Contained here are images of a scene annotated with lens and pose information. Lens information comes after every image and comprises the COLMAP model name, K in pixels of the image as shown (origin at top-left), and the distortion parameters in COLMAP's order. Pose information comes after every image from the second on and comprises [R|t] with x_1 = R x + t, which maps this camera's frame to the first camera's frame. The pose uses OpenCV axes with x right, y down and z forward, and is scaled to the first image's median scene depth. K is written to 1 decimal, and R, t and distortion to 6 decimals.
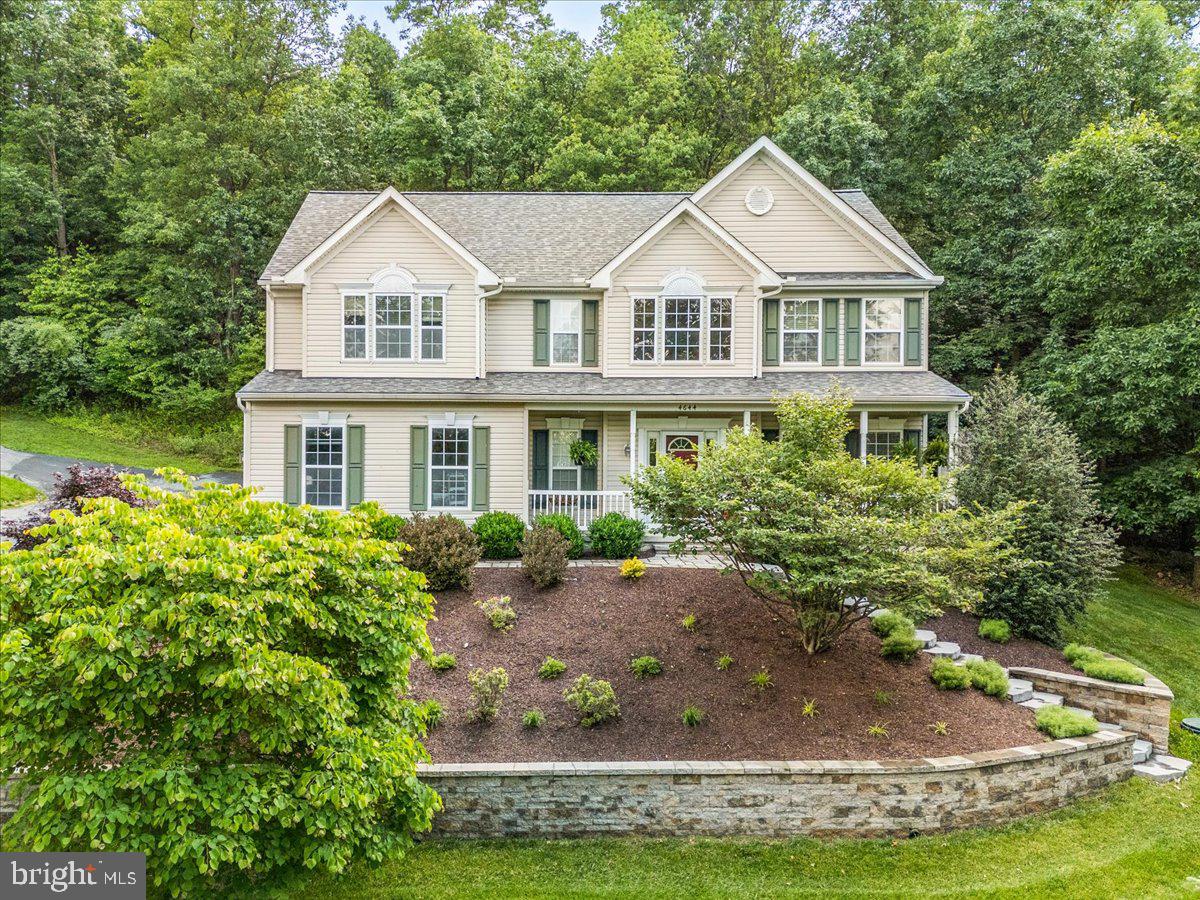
lens RADIAL K [[976.4, 0, 548.4], [0, 976.4, 453.5], [0, 0, 1]] dist [0.037774, -0.009699]
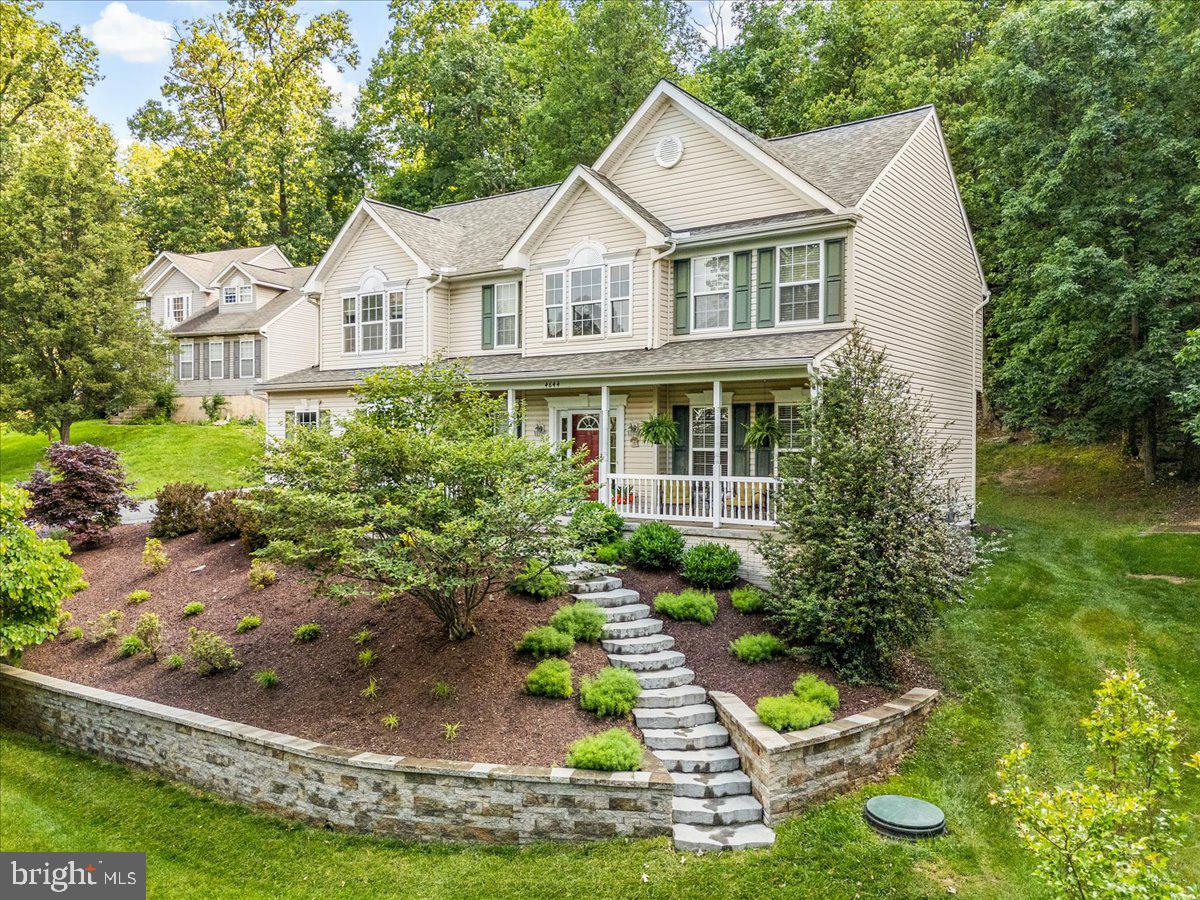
lens RADIAL K [[976.4, 0, 600.5], [0, 976.4, 443.6], [0, 0, 1]] dist [0.037774, -0.009699]
pose [[0.808691, -0.001830, -0.588231, 1.056086], [-0.000974, 0.999990, -0.004451, 0.021247], [0.588233, 0.004172, 0.808680, 0.361454]]
